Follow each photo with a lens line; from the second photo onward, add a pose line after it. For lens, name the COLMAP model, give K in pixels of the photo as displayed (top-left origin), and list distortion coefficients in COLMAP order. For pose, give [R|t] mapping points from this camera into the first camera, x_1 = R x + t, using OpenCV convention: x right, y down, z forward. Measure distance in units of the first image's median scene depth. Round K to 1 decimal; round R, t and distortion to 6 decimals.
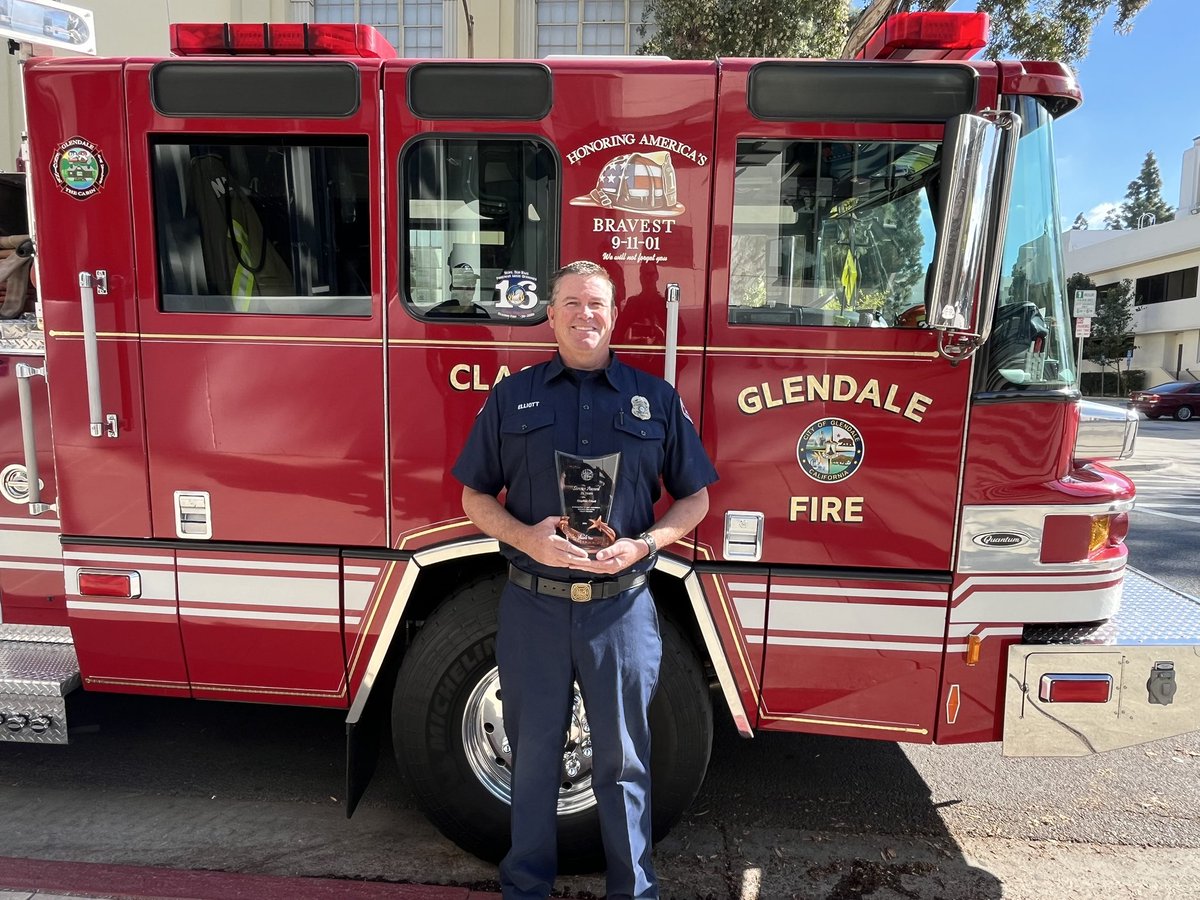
lens RADIAL K [[783.4, 0, 604.5], [0, 783.4, 447.6], [0, 0, 1]] dist [0.003419, -0.001549]
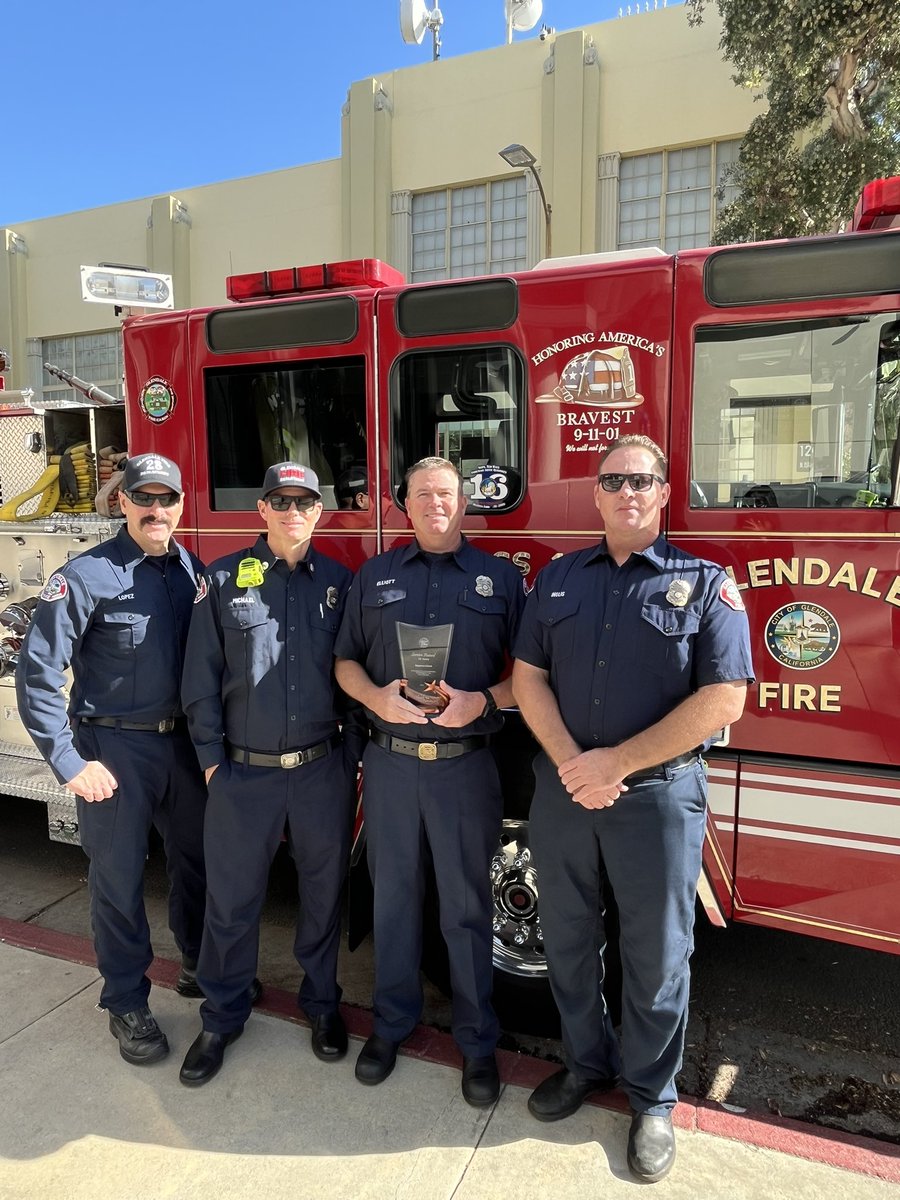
lens RADIAL K [[783.4, 0, 445.0], [0, 783.4, 603.3], [0, 0, 1]] dist [0.003419, -0.001549]
pose [[0.951807, 0.009814, -0.306541, 0.163089], [-0.017940, 0.999558, -0.023700, -0.005706], [0.306173, 0.028057, 0.951562, -0.054222]]
